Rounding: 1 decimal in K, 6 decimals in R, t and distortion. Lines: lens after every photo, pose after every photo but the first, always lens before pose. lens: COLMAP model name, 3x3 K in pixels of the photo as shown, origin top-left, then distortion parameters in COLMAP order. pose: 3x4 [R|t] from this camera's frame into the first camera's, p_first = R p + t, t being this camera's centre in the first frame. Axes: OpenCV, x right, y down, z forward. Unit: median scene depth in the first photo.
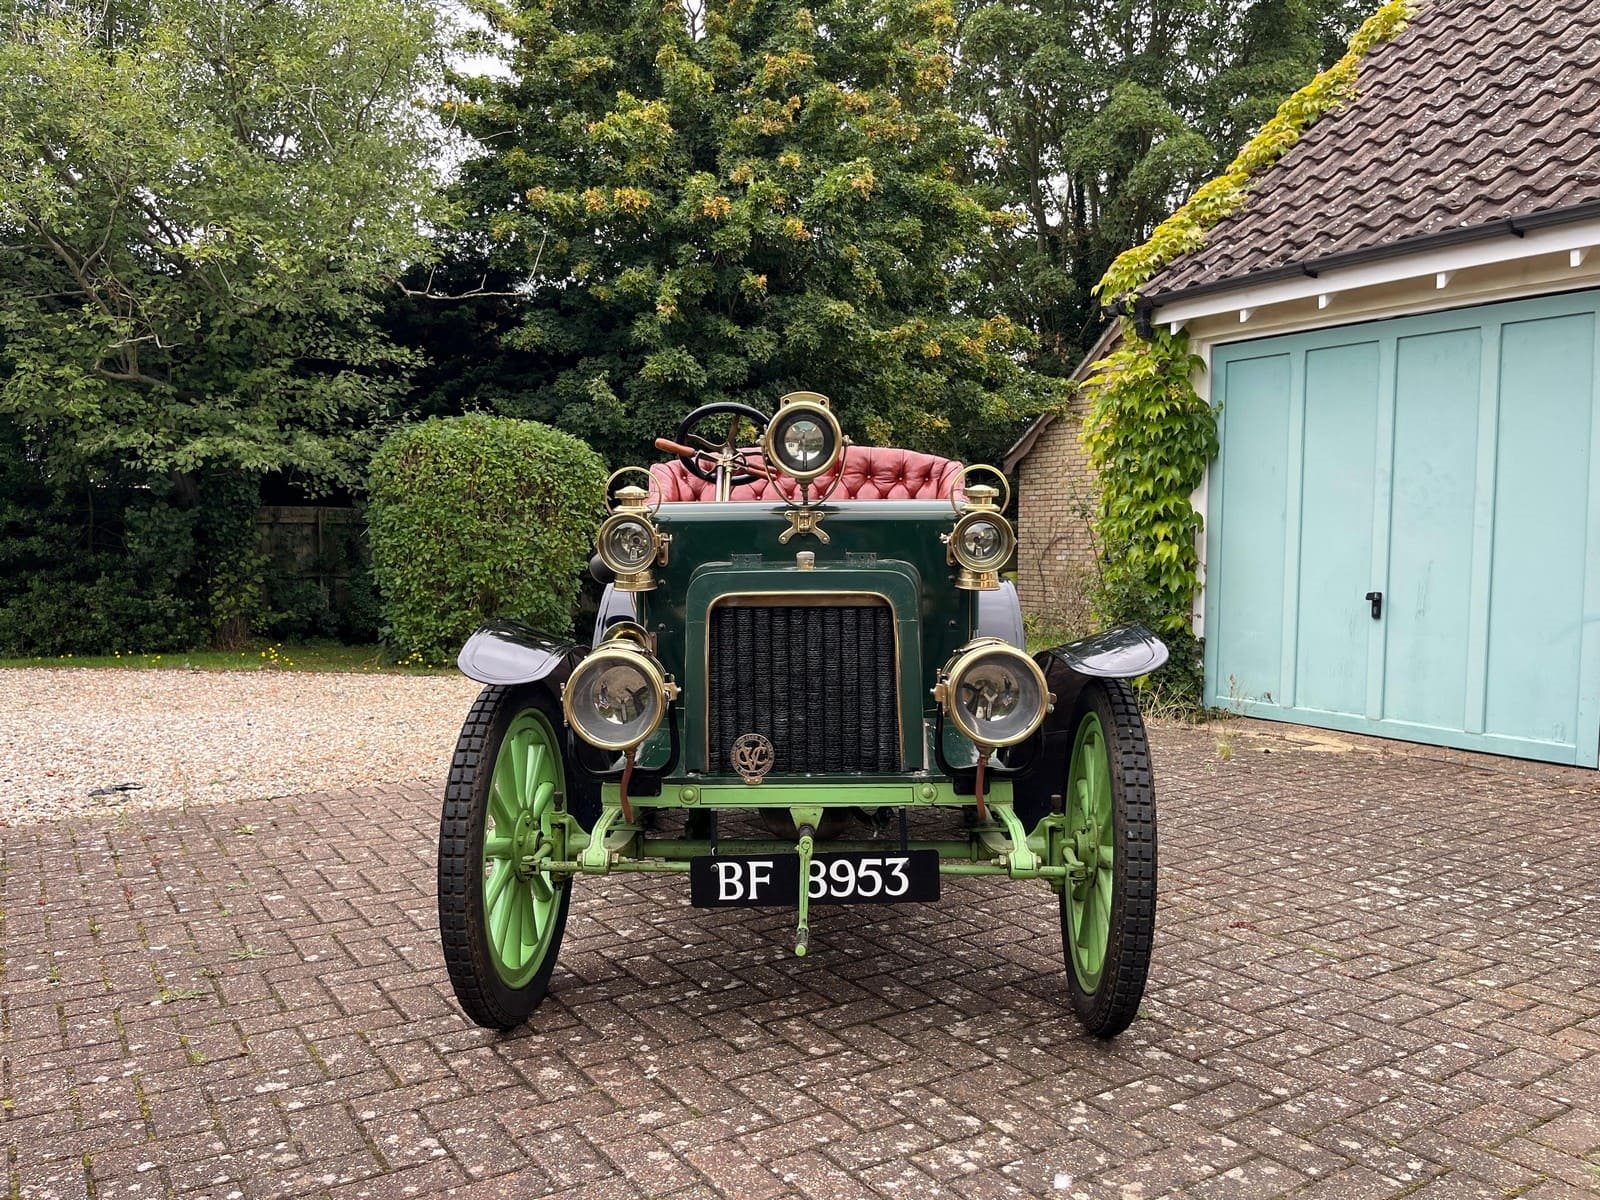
lens RADIAL K [[1215.6, 0, 791.6], [0, 1215.6, 601.4], [0, 0, 1]] dist [0.066507, -0.092059]
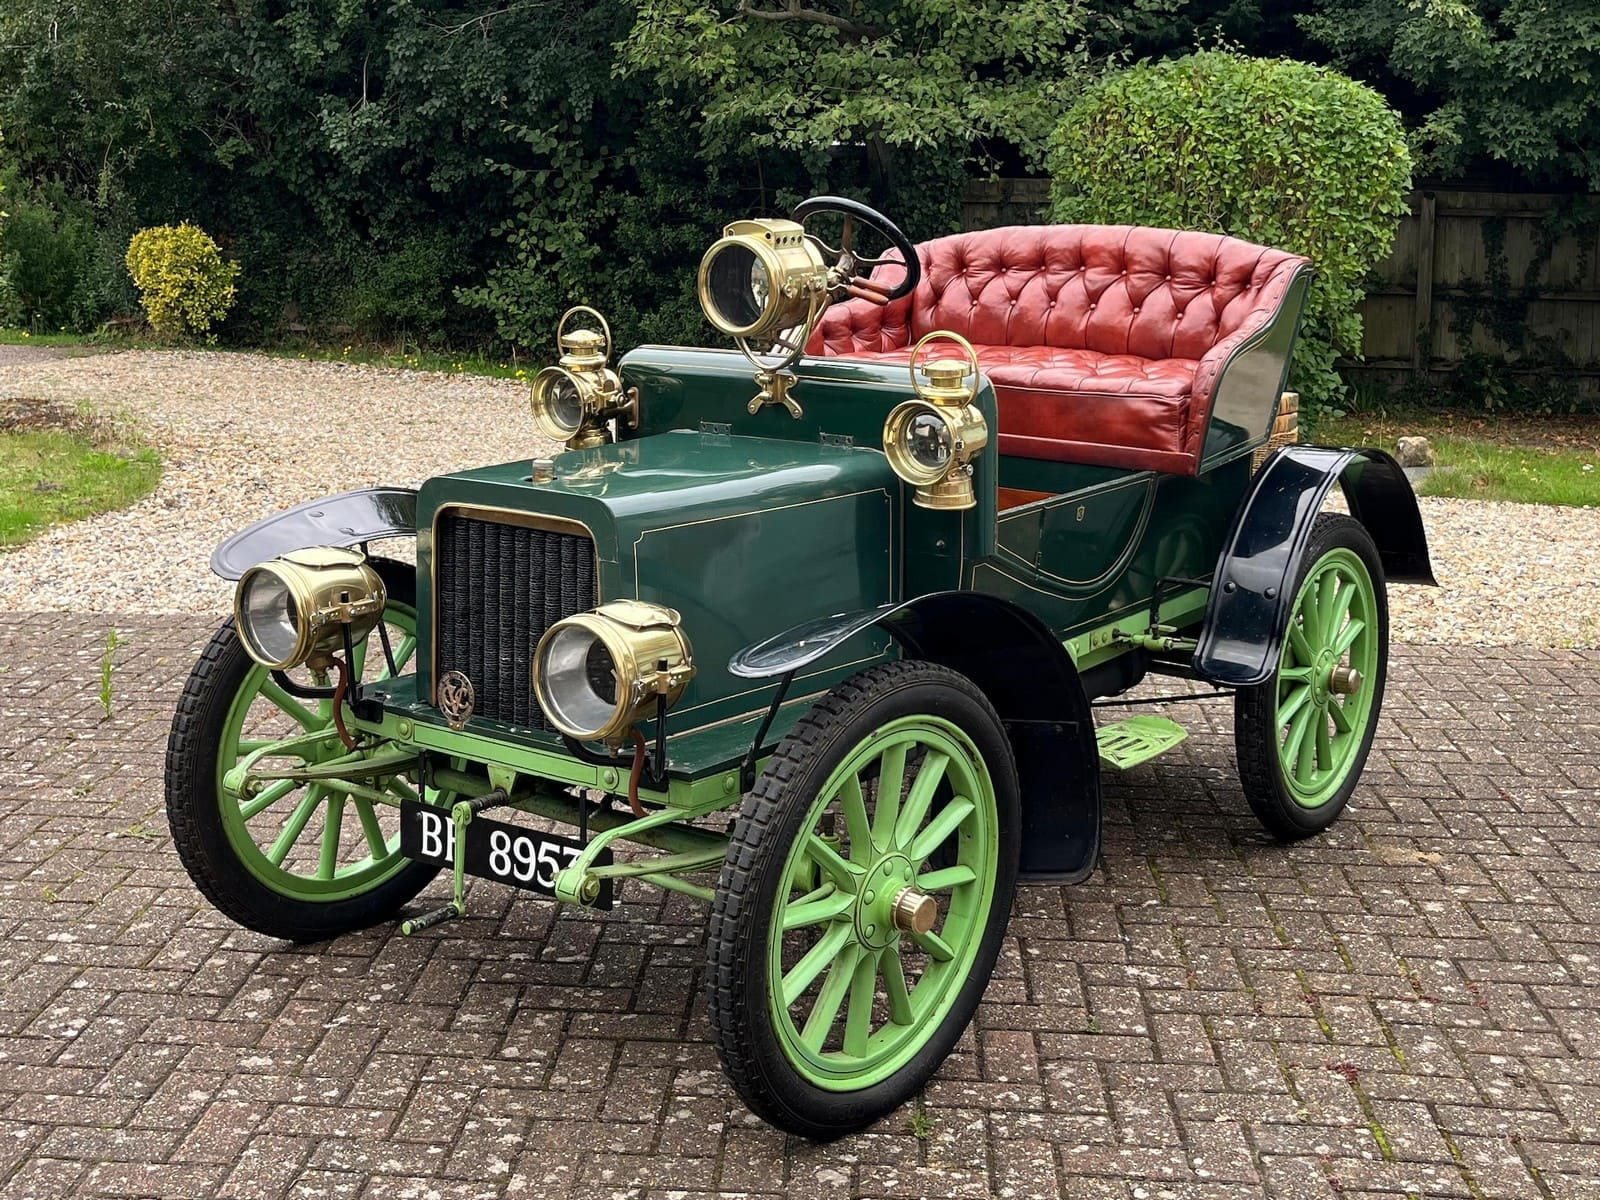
lens RADIAL K [[2004.0, 0, 798.7], [0, 2004.0, 420.9], [0, 0, 1]] dist [0.034823, 0.000000]
pose [[0.811588, 0.085717, -0.577907, 0.297712], [-0.045054, 0.995415, 0.084372, -0.060385], [0.582490, -0.042438, 0.811729, 0.002759]]
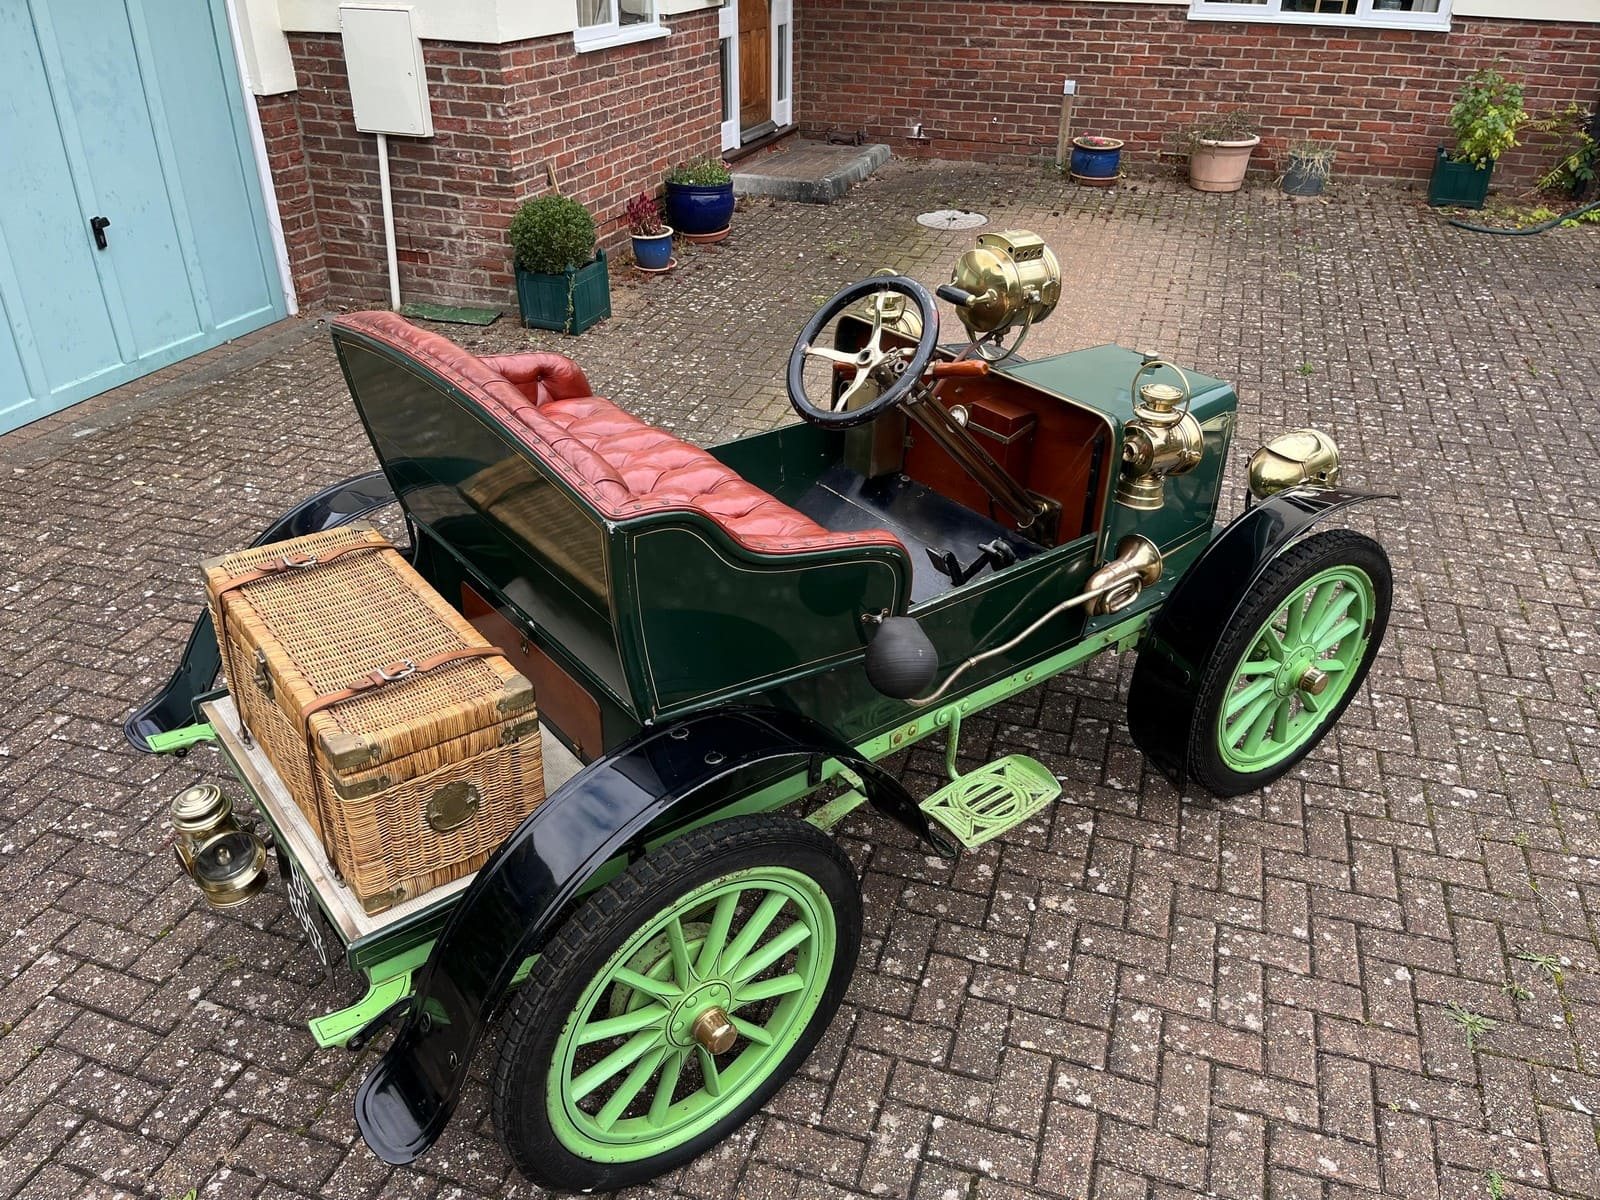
lens RADIAL K [[1215.6, 0, 813.2], [0, 1215.6, 610.0], [0, 0, 1]] dist [0.066507, -0.092059]
pose [[-0.639303, -0.398253, 0.657789, -0.232581], [0.022146, 0.845542, 0.533449, -0.163858], [-0.768636, 0.355603, -0.531738, 0.663575]]
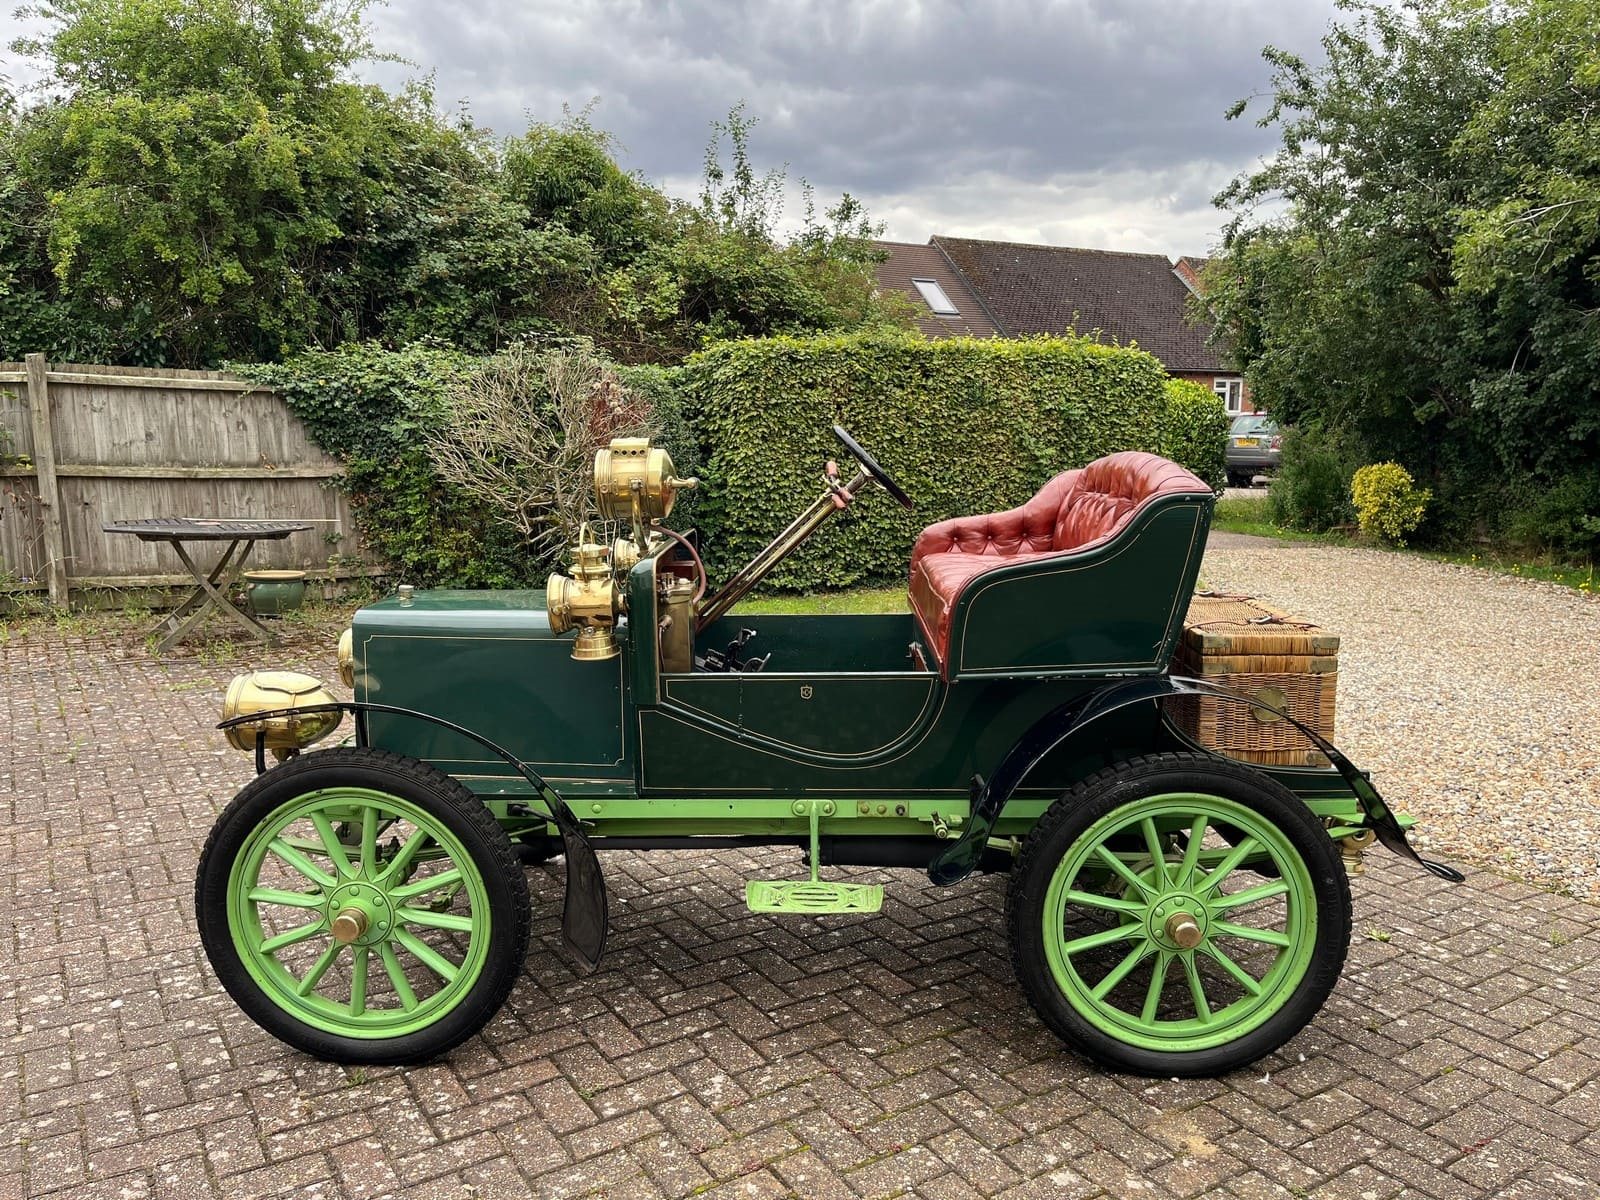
lens RADIAL K [[1215.6, 0, 790.3], [0, 1215.6, 603.4], [0, 0, 1]] dist [0.066507, -0.092059]
pose [[-0.003308, 0.151247, -0.988490, 0.416771], [-0.057607, 0.986825, 0.151186, -0.077652], [0.998334, 0.057444, 0.005448, 0.450555]]
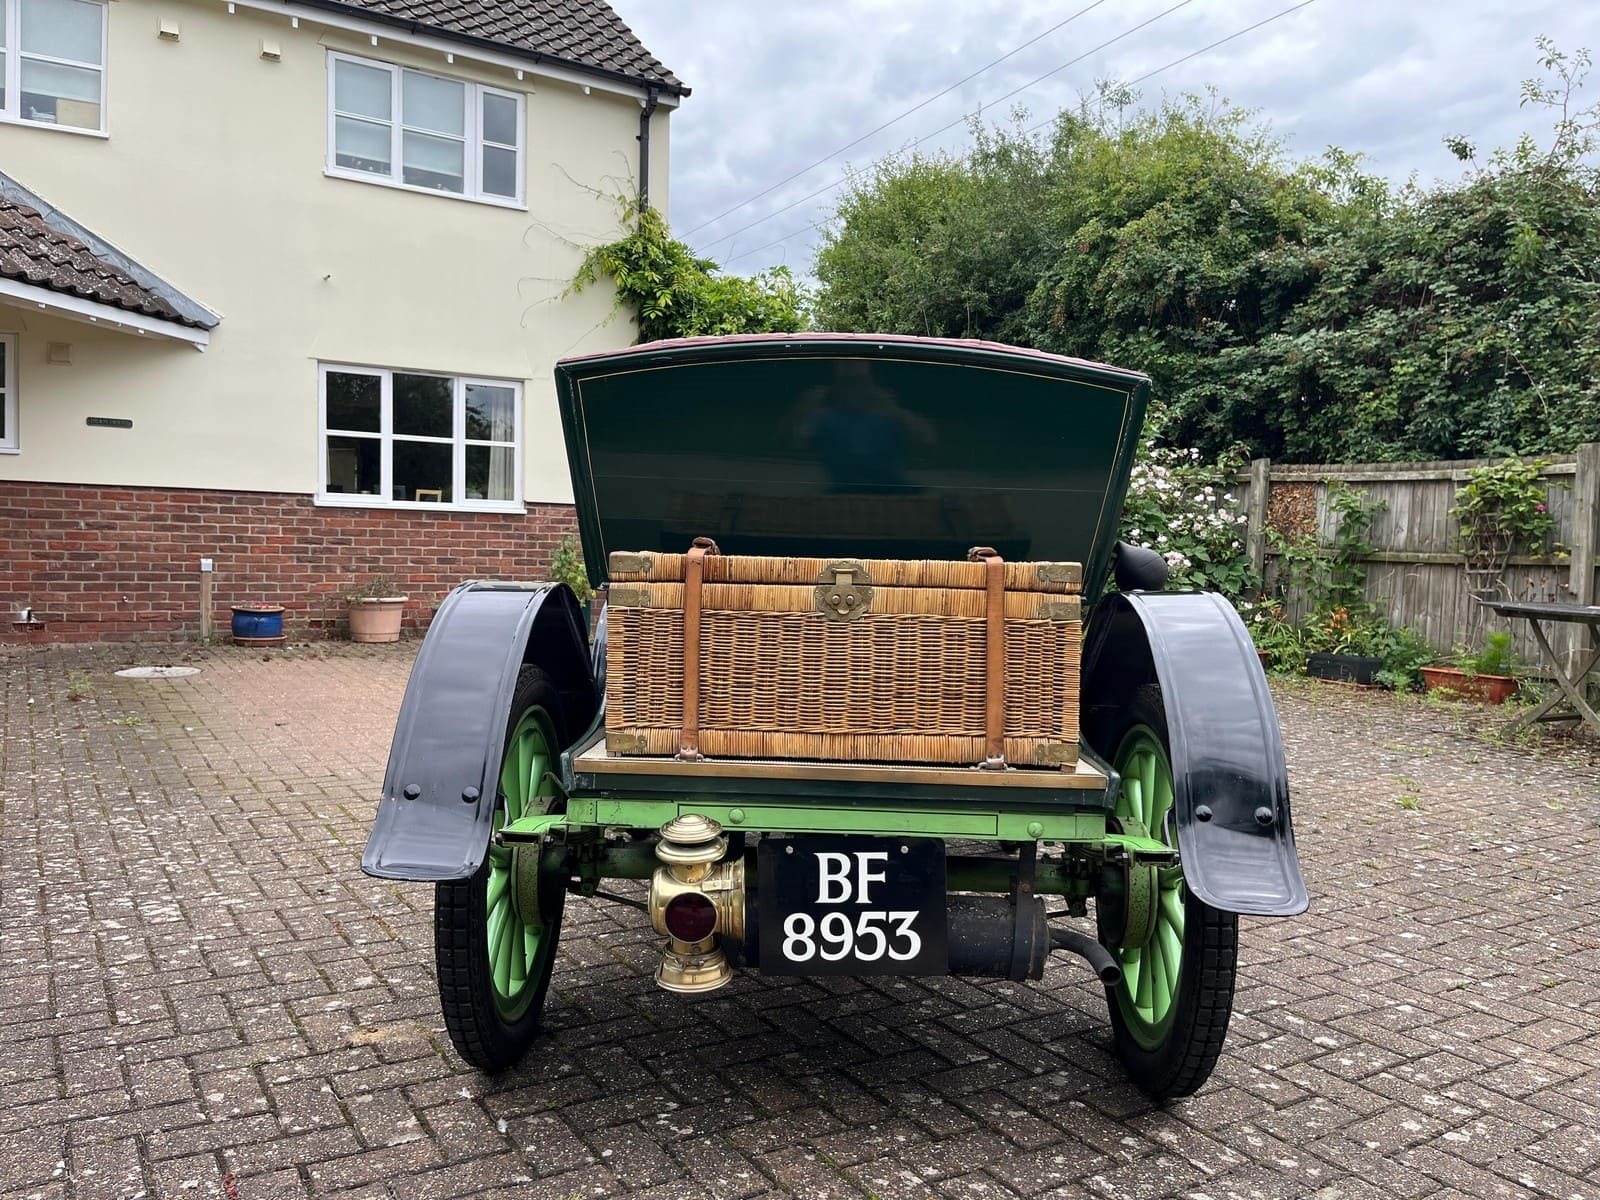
lens RADIAL K [[1215.6, 0, 788.9], [0, 1215.6, 605.6], [0, 0, 1]] dist [0.066507, -0.092059]
pose [[-0.999623, -0.025962, 0.008985, 0.017477], [-0.025013, 0.995336, 0.093170, -0.035049], [-0.011362, 0.092910, -0.995610, 0.859667]]
